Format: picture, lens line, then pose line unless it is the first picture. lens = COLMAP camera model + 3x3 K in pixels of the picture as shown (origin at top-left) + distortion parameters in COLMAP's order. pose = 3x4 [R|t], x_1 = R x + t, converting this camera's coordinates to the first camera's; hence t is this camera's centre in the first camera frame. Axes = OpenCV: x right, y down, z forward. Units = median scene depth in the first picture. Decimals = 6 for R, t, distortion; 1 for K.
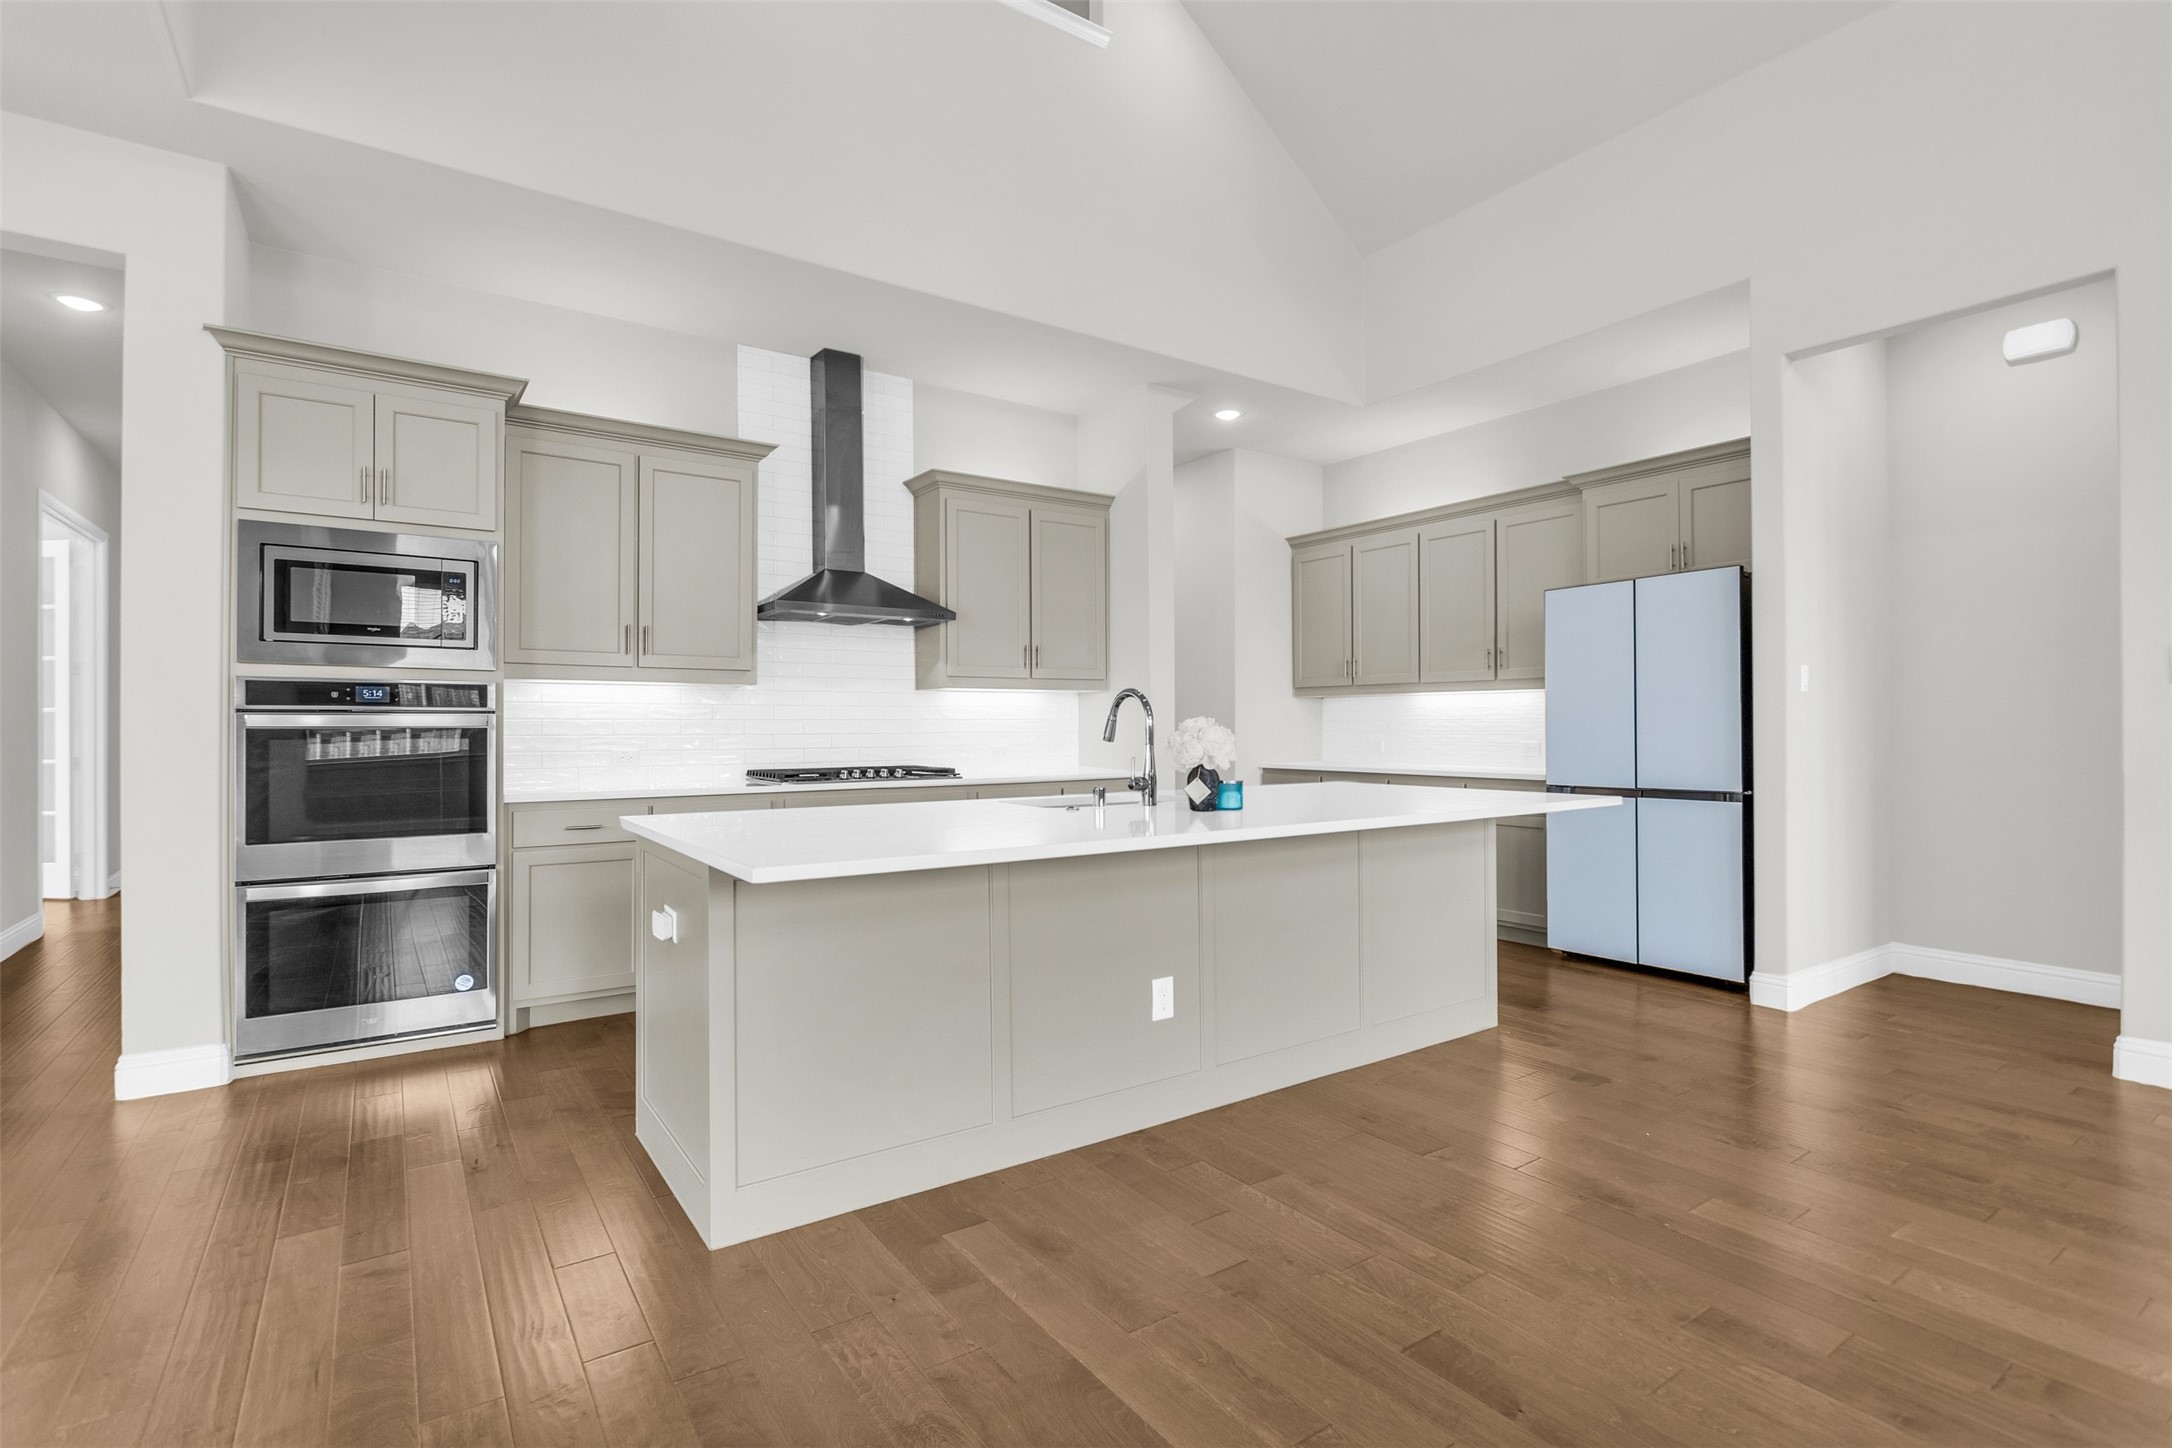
lens RADIAL K [[1049.4, 0, 1080.1], [0, 1049.4, 729.9], [0, 0, 1]] dist [0.000794, 0.001206]
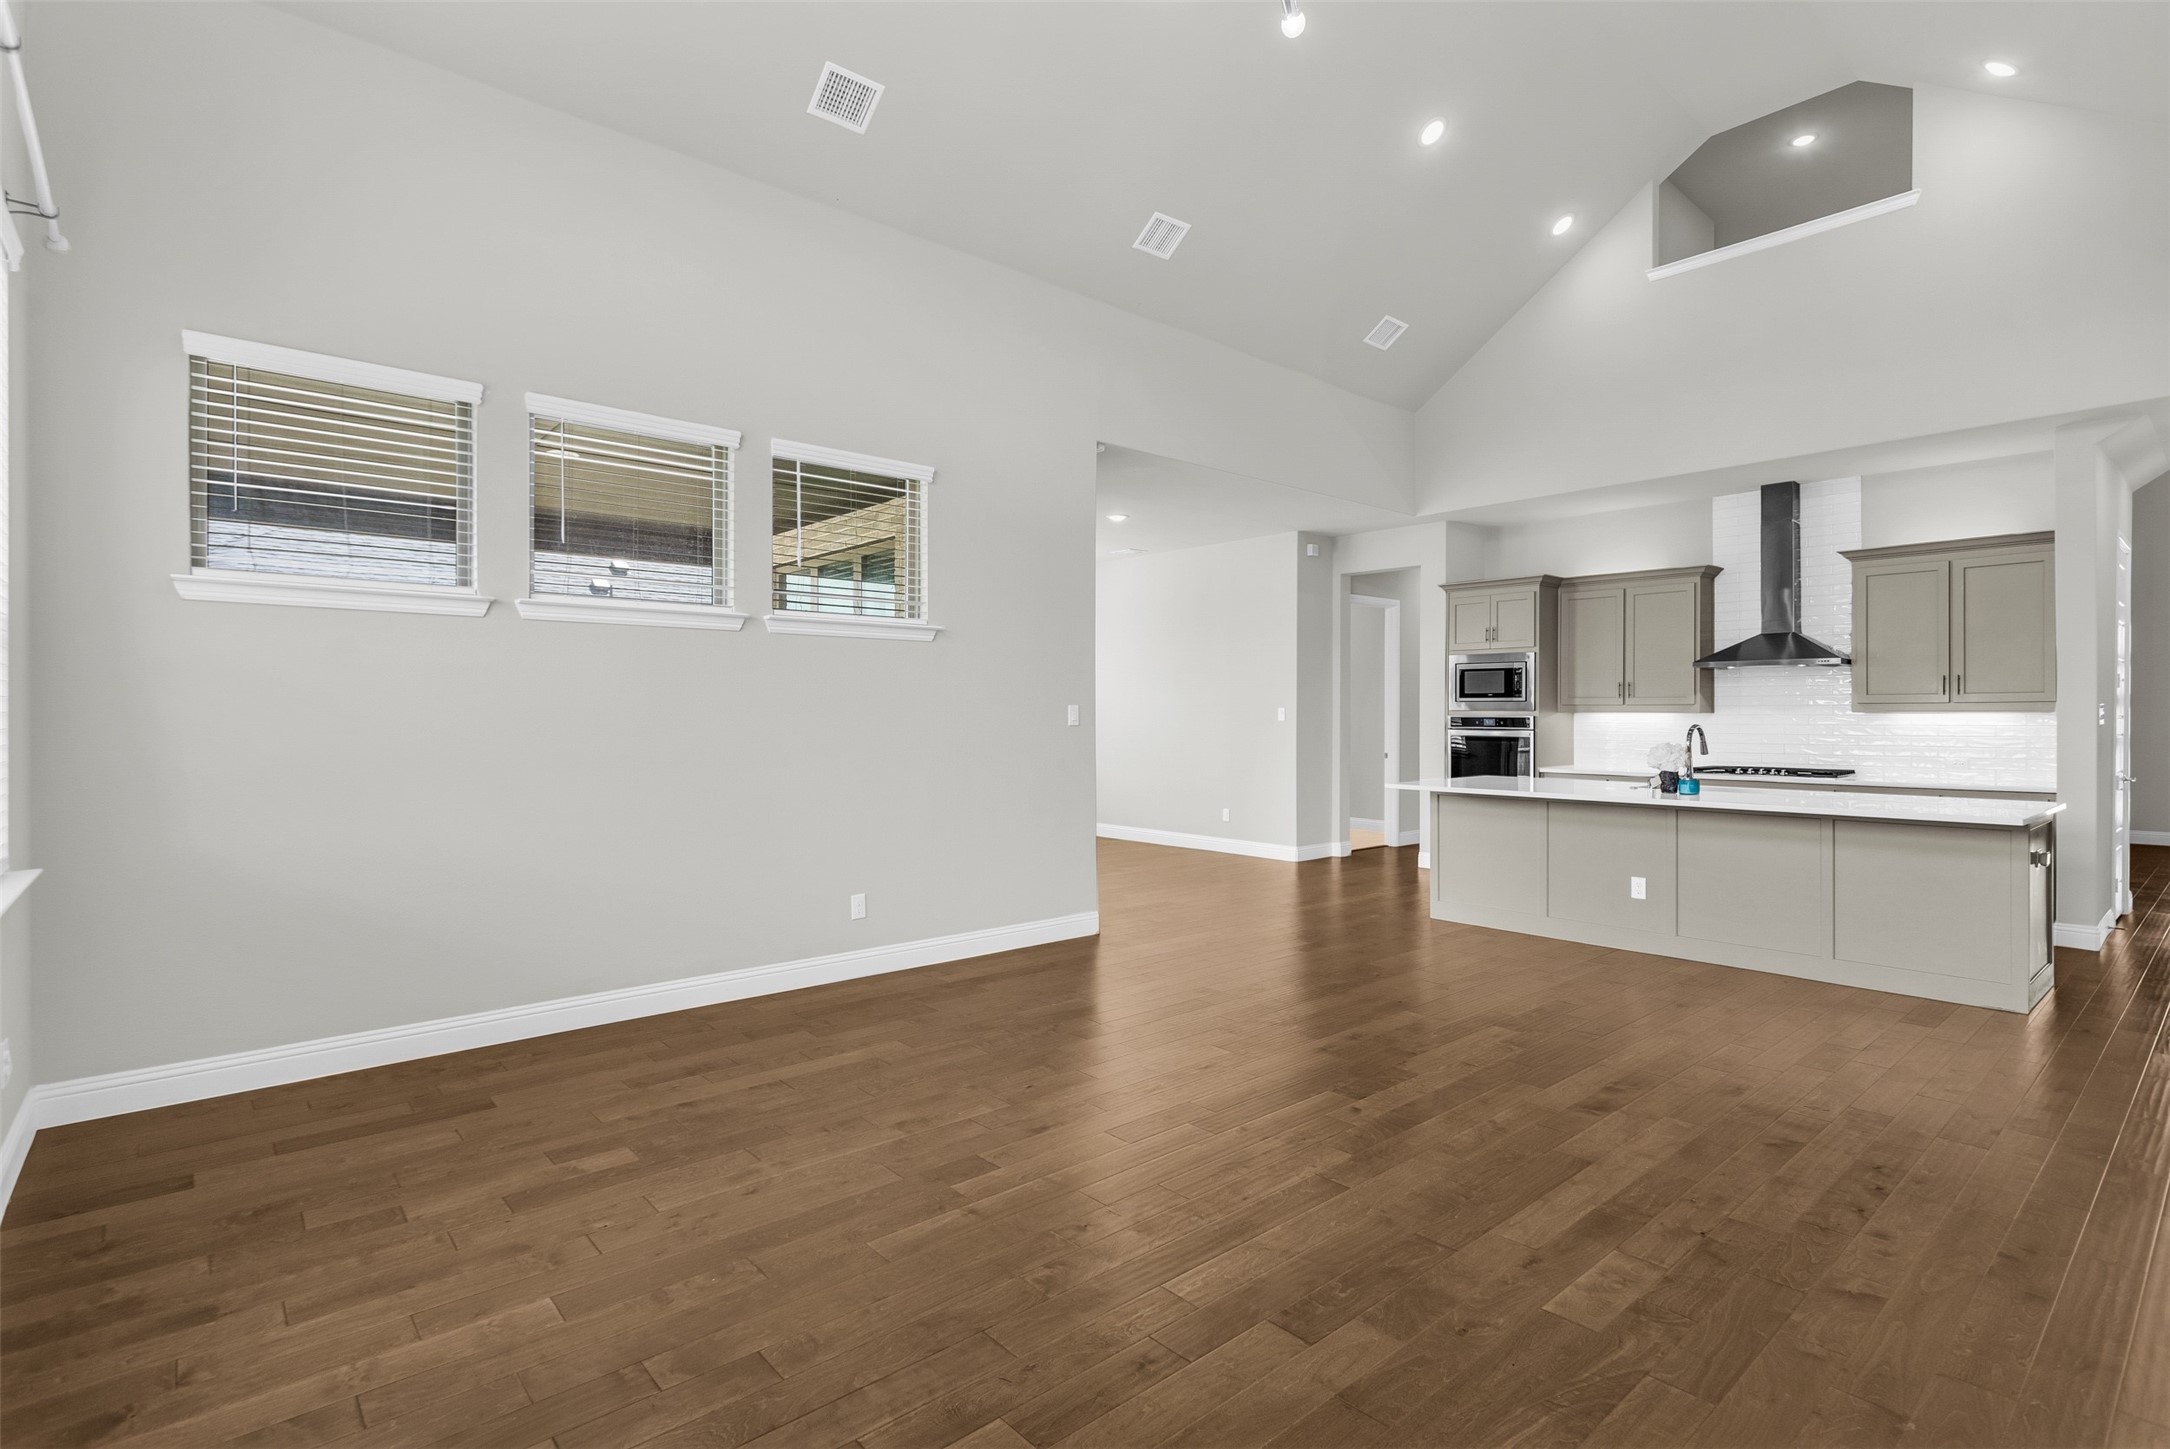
lens RADIAL K [[1012.1, 0, 1085.0], [0, 1012.1, 724.5], [0, 0, 1]] dist [0.015265, 0.000299]
pose [[0.094827, 0.003037, -0.995489, 1.153586], [-0.012378, 0.999922, 0.001872, -0.016061], [0.995417, 0.012145, 0.094857, -0.098761]]
